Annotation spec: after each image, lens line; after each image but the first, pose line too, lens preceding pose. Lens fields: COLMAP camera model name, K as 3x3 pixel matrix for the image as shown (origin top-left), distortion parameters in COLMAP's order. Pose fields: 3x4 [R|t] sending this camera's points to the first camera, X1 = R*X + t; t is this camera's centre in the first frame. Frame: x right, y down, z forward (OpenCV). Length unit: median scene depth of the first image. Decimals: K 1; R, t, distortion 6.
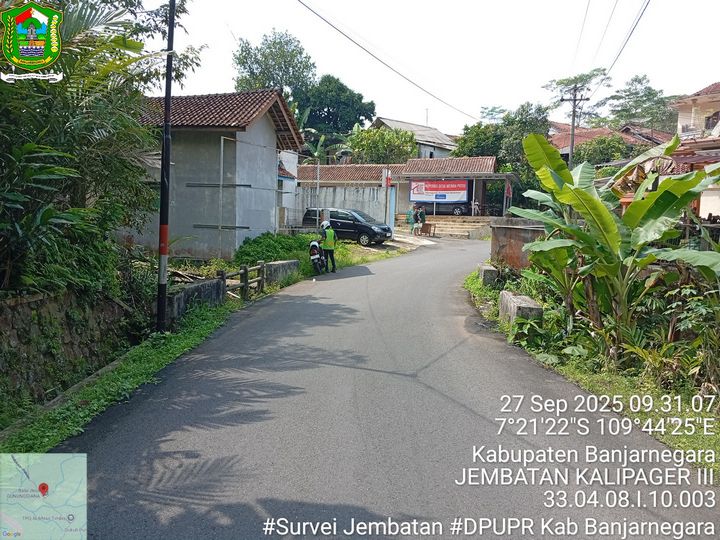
lens RADIAL K [[552.8, 0, 360.0], [0, 552.8, 270.0], [0, 0, 1]] dist [0.077193, -0.165753]
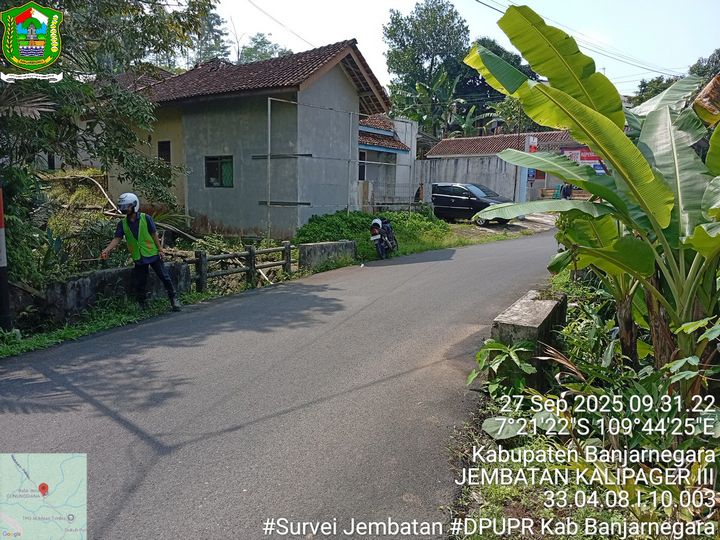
lens RADIAL K [[552.8, 0, 360.0], [0, 552.8, 270.0], [0, 0, 1]] dist [0.077193, -0.165753]
pose [[0.947322, 0.026726, -0.319165, 0.099948], [-0.016807, 0.999288, 0.033793, -0.001389], [0.319841, -0.026648, 0.947097, 0.123855]]
